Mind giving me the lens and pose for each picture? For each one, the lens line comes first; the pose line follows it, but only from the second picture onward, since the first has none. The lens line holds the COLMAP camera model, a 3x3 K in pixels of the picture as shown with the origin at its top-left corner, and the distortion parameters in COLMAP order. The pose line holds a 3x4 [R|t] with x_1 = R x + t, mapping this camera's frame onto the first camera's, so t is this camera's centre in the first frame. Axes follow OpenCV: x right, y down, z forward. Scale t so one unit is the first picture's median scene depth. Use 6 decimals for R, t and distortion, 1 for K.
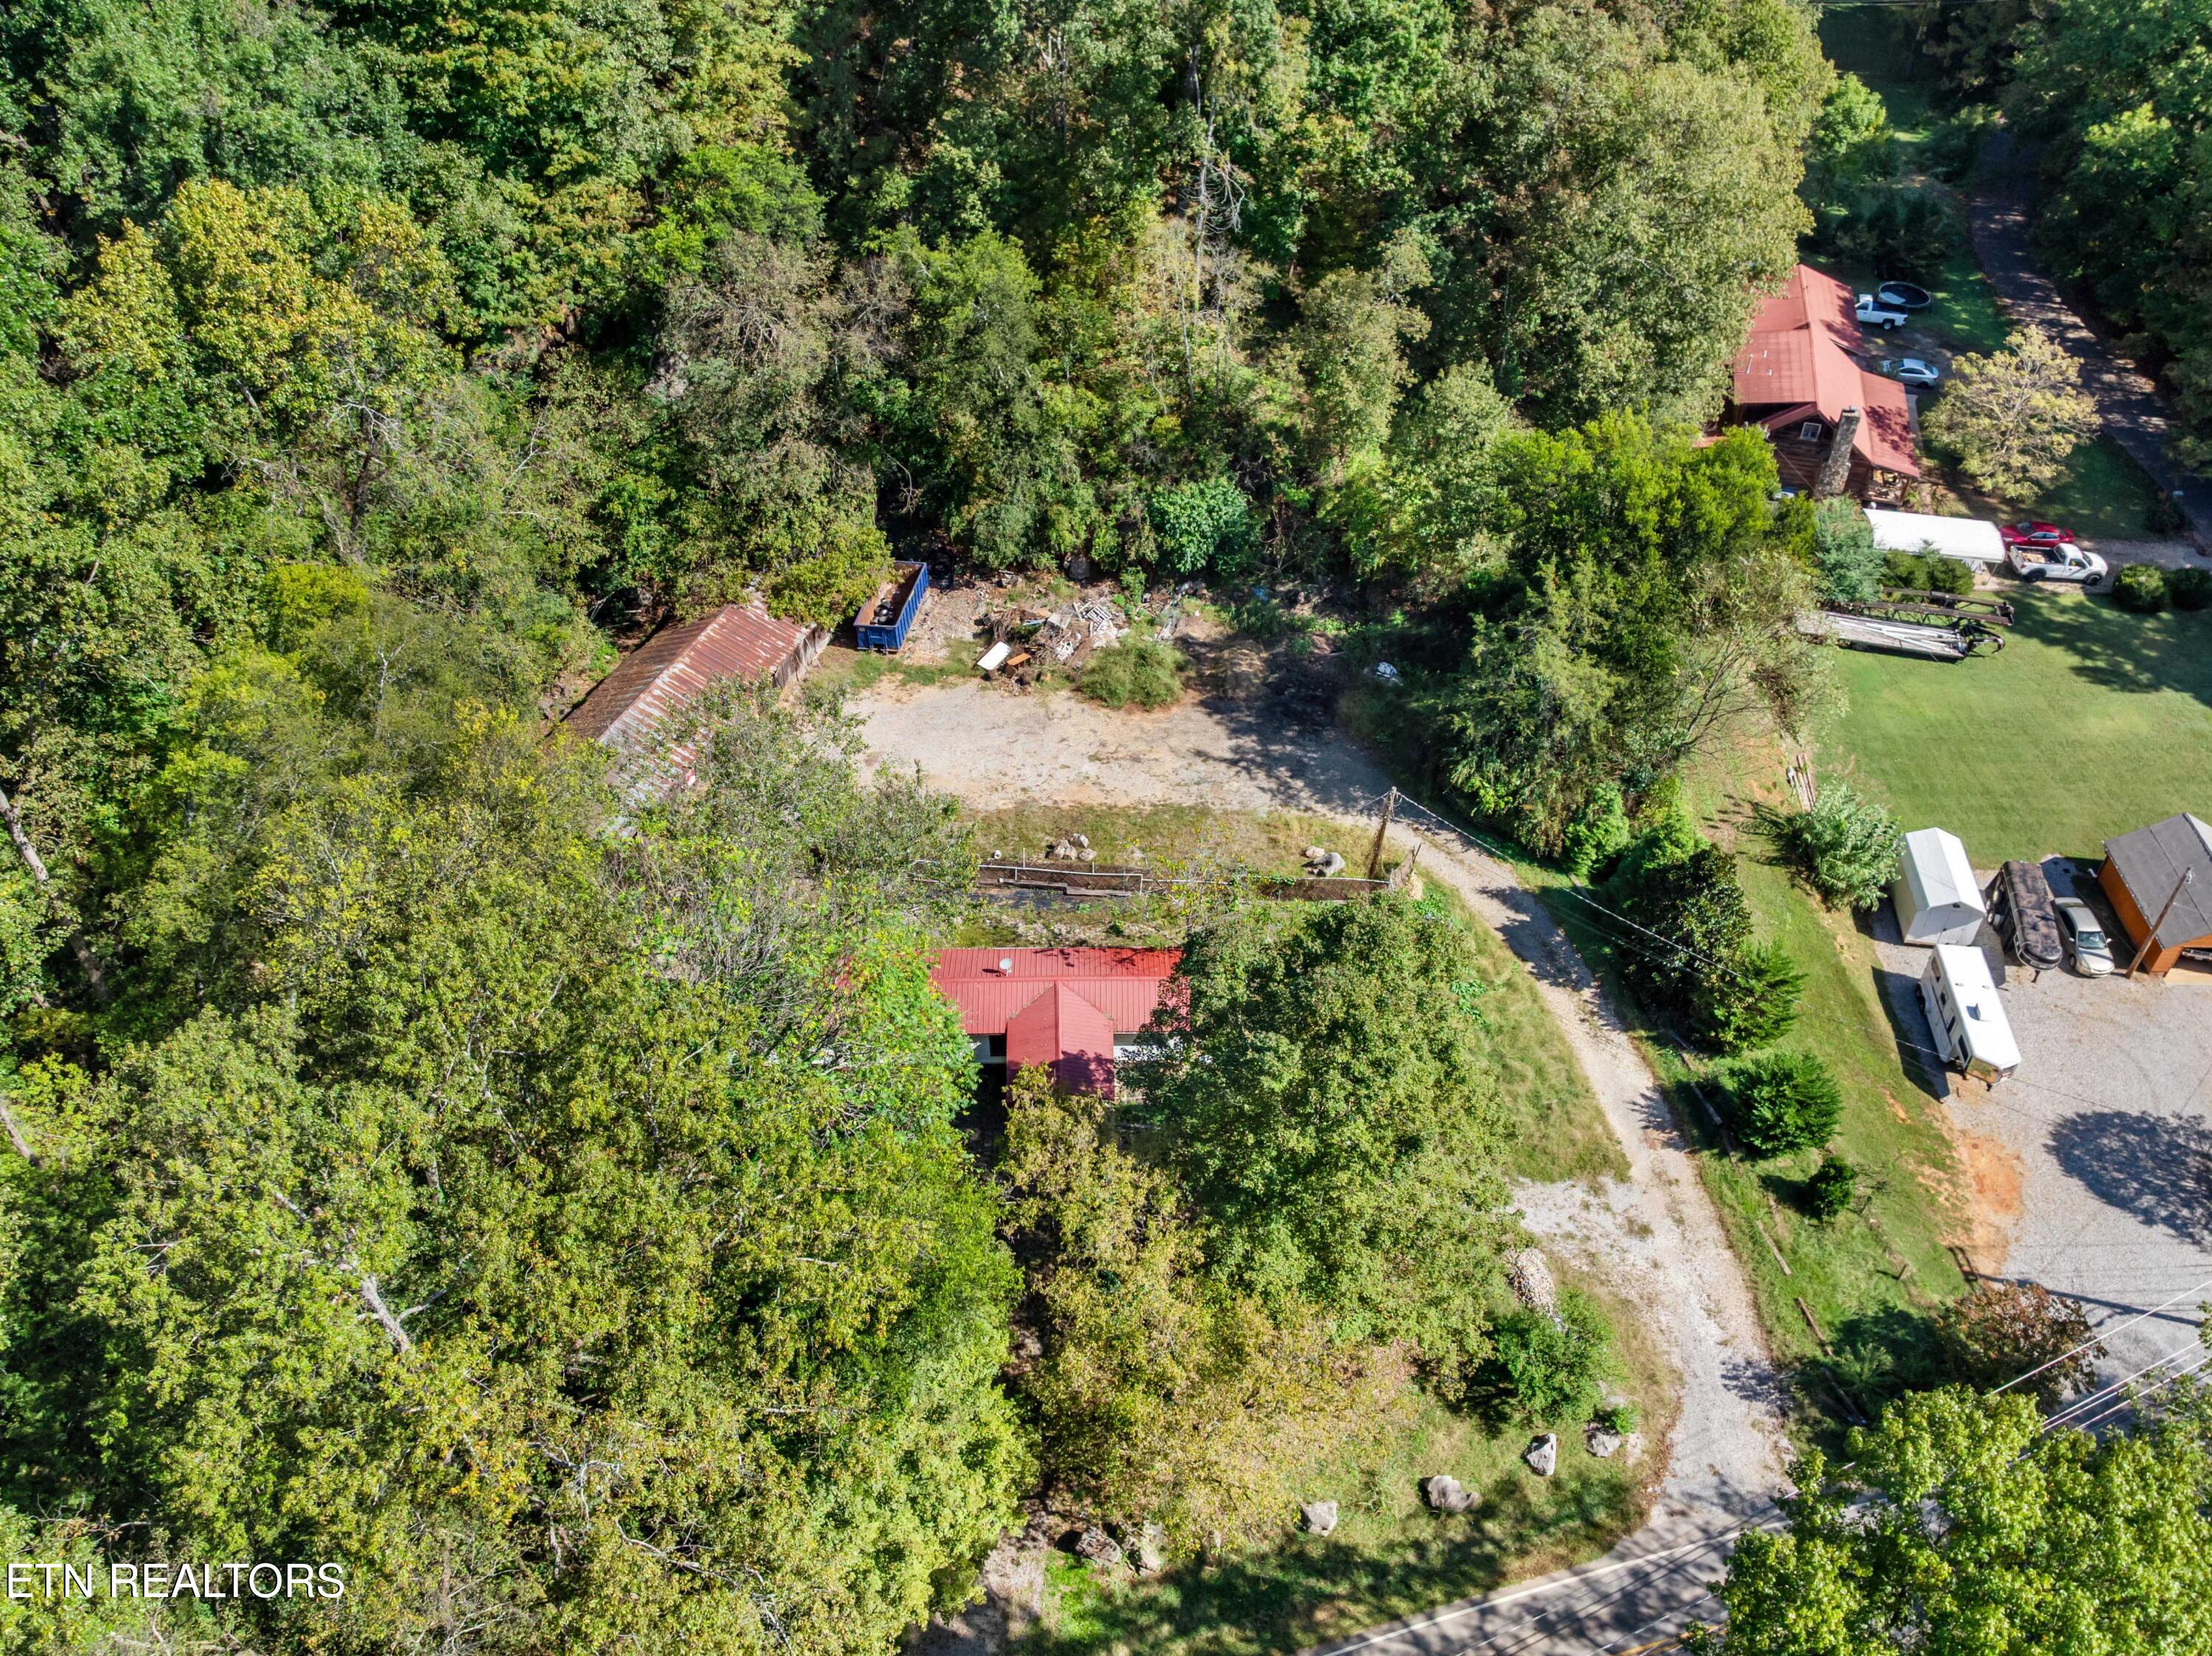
lens RADIAL K [[1750.6, 0, 1149.8], [0, 1750.6, 885.9], [0, 0, 1]] dist [-0.025877, 0.005284]
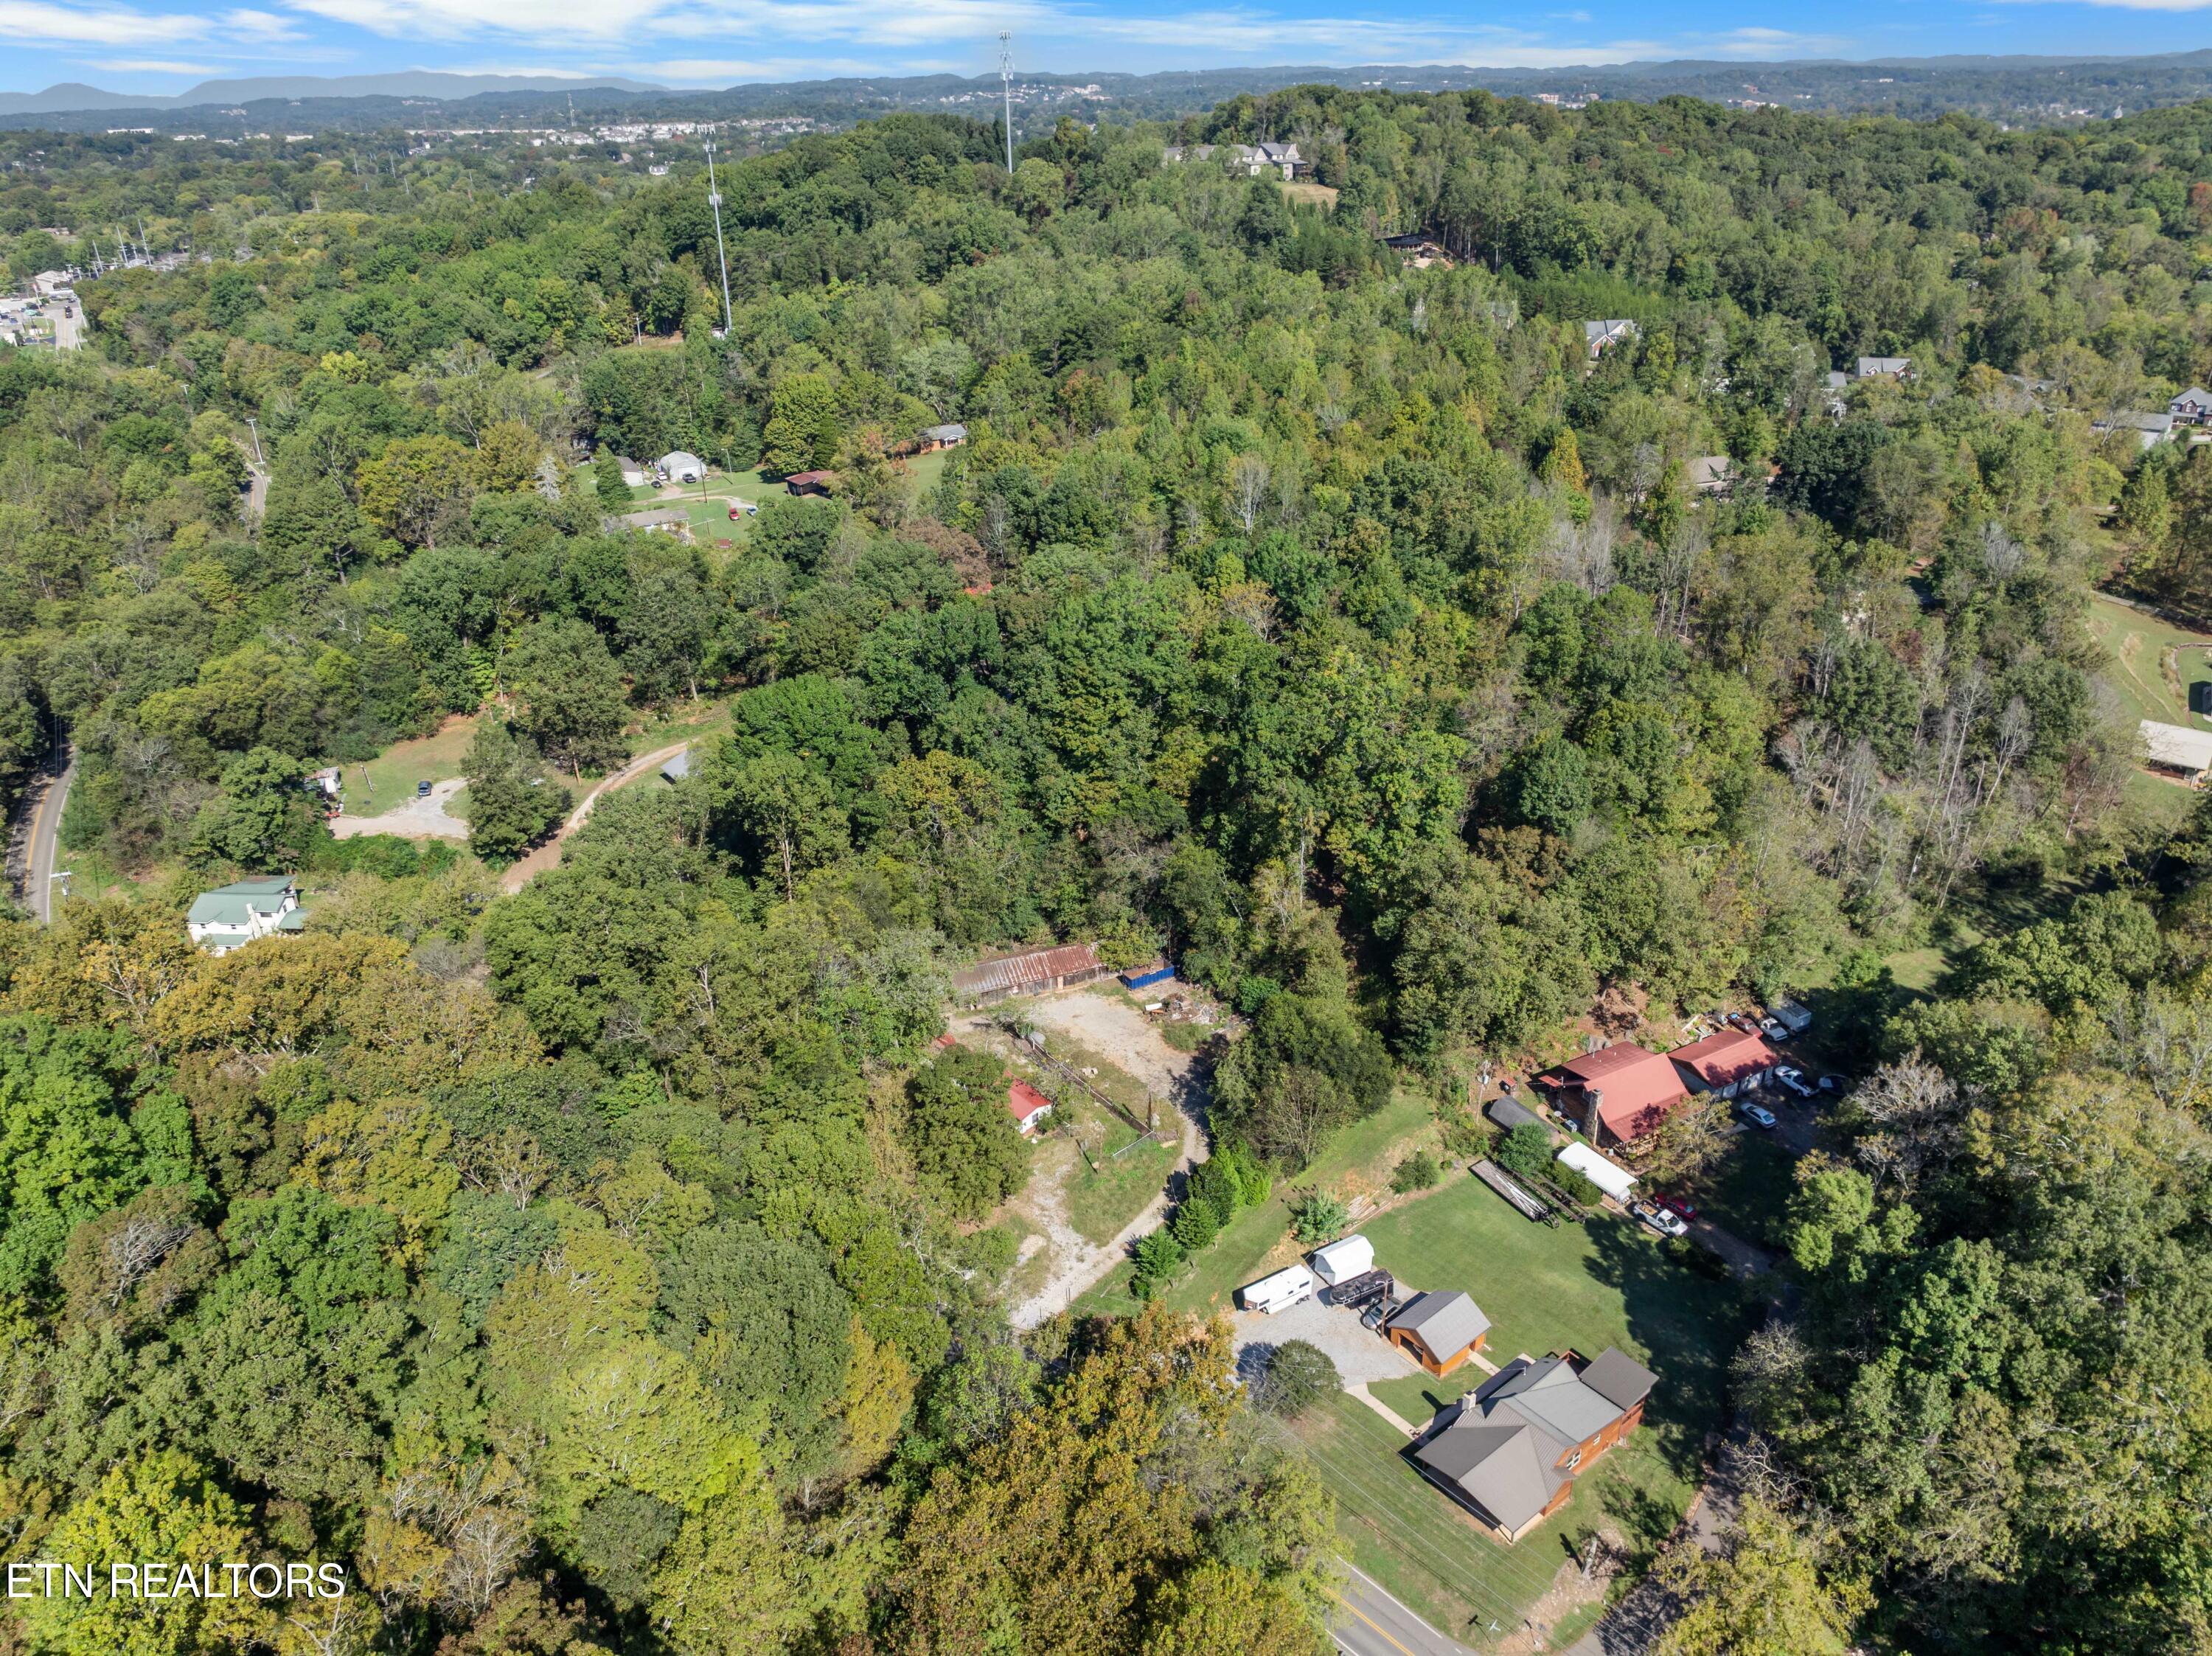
lens RADIAL K [[1562.4, 0, 1115.3], [0, 1562.4, 825.9], [0, 0, 1]] dist [-0.036098, -0.003459]
pose [[0.655241, 0.307342, -0.690073, 1.381840], [-0.498828, 0.862045, -0.089714, -0.139713], [0.567301, 0.403012, 0.718158, -0.705873]]
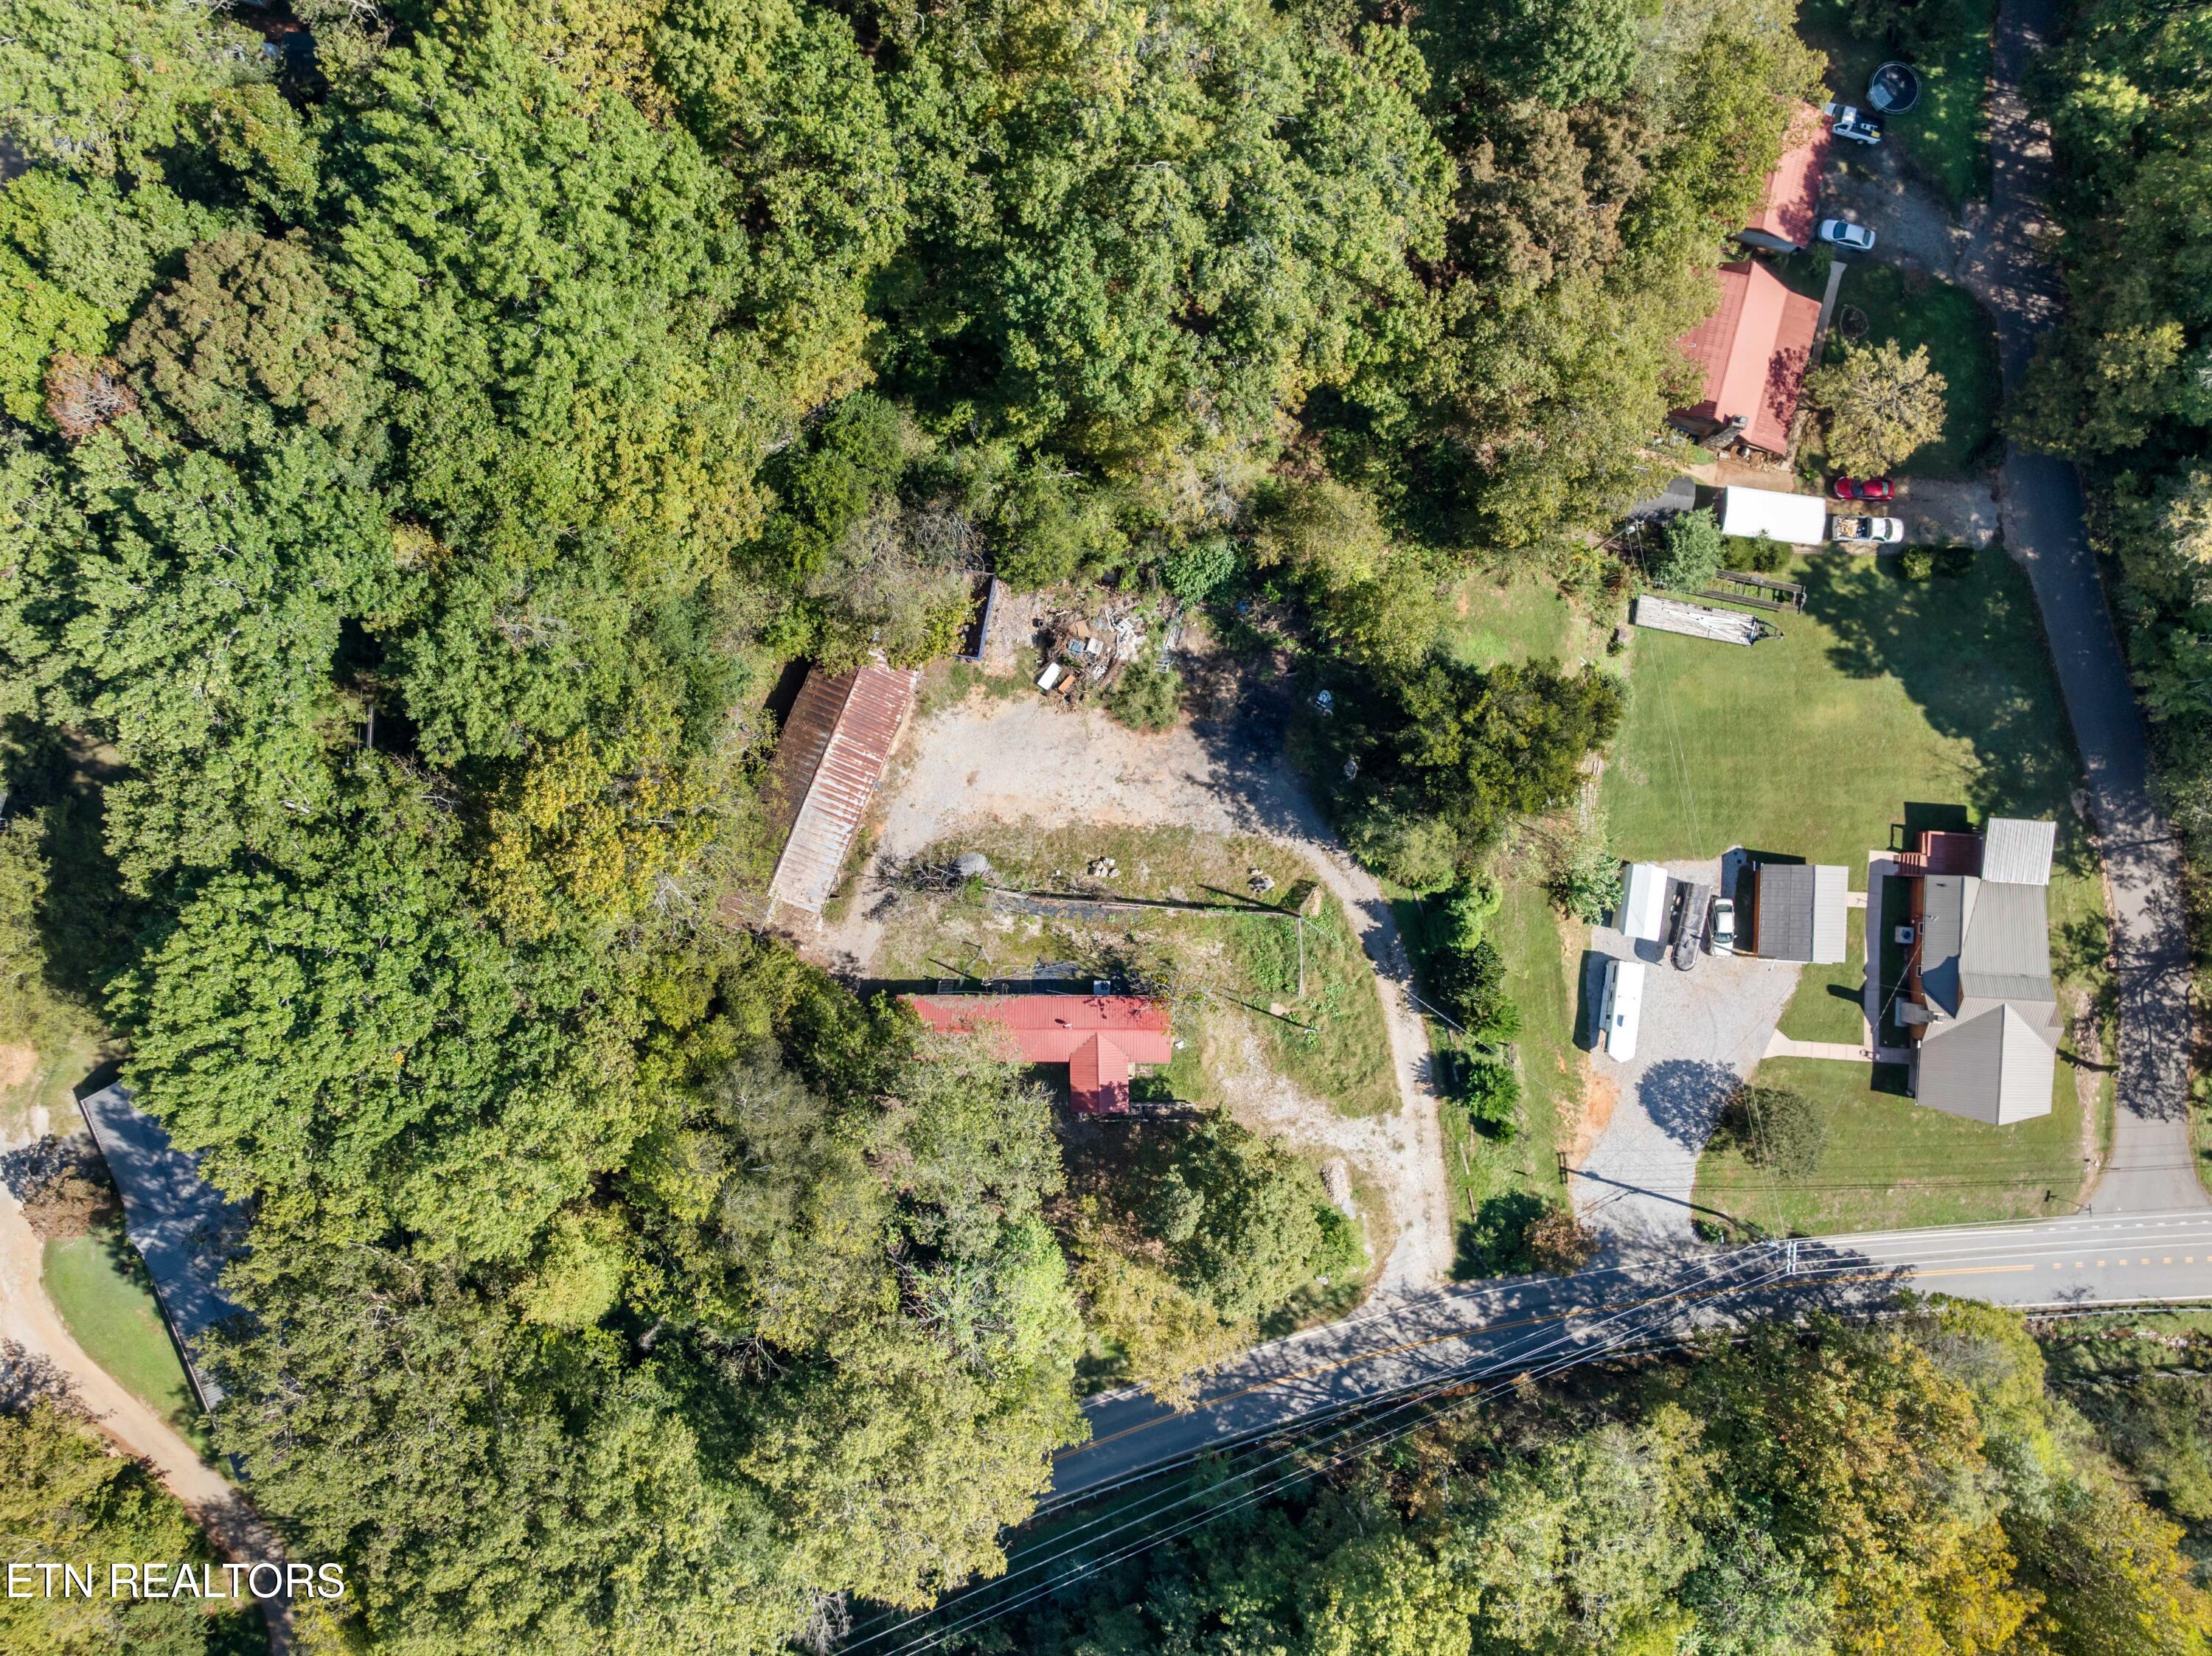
lens RADIAL K [[1563.7, 0, 1106.0], [0, 1563.7, 828.0], [0, 0, 1]] dist [-0.044401, 0.001896]
pose [[0.999473, 0.030499, -0.011097, -0.027043], [-0.013674, 0.705815, 0.708265, -1.035820], [0.029434, -0.707740, 0.705860, 0.020473]]
